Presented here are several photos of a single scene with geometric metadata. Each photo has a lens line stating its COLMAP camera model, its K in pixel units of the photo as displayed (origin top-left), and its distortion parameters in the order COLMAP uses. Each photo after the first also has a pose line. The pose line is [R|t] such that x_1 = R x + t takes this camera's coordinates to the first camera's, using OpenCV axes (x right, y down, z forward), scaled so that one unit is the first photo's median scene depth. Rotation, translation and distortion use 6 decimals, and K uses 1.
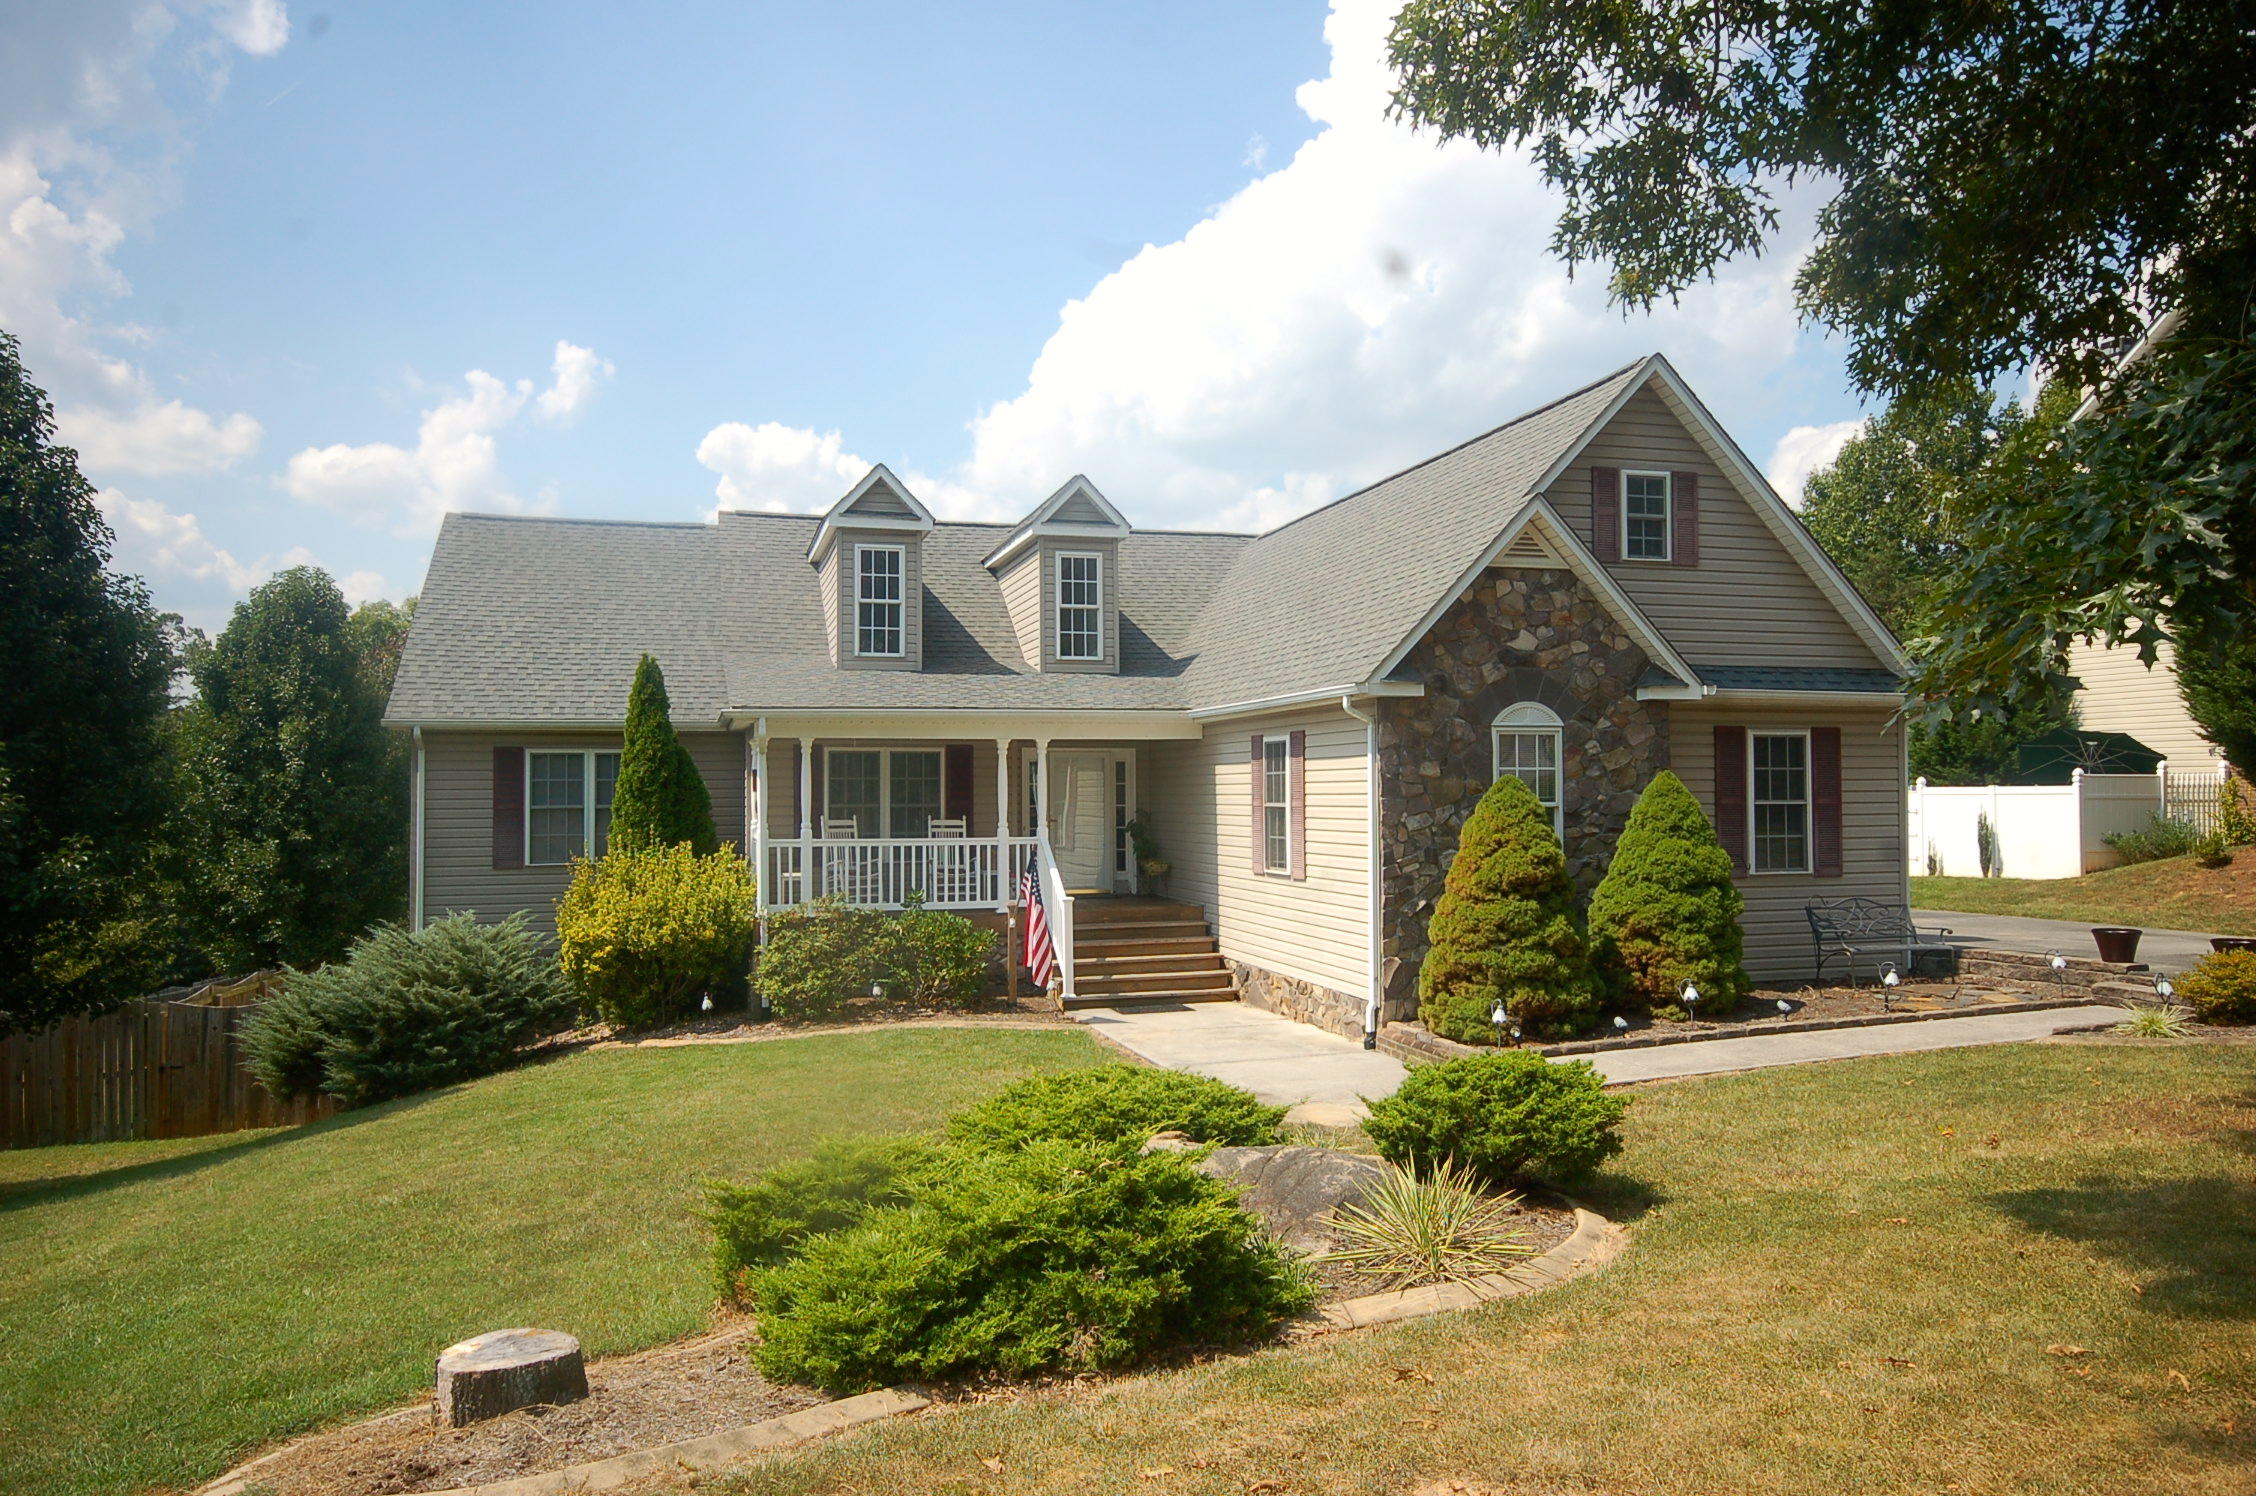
lens RADIAL K [[1478.5, 0, 1128.0], [0, 1478.5, 748.0], [0, 0, 1]] dist [0.002611, 0.000343]
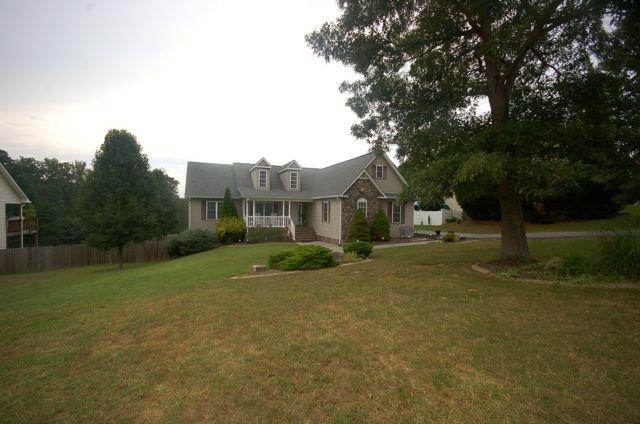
lens RADIAL K [[283.2, 0, 319.1], [0, 283.2, 215.1], [0, 0, 1]] dist [0.000516, -0.000130]
pose [[0.992752, 0.016599, 0.119026, -0.090636], [-0.022343, 0.998641, 0.047092, -0.008014], [-0.118083, -0.049411, 0.991774, -0.306071]]
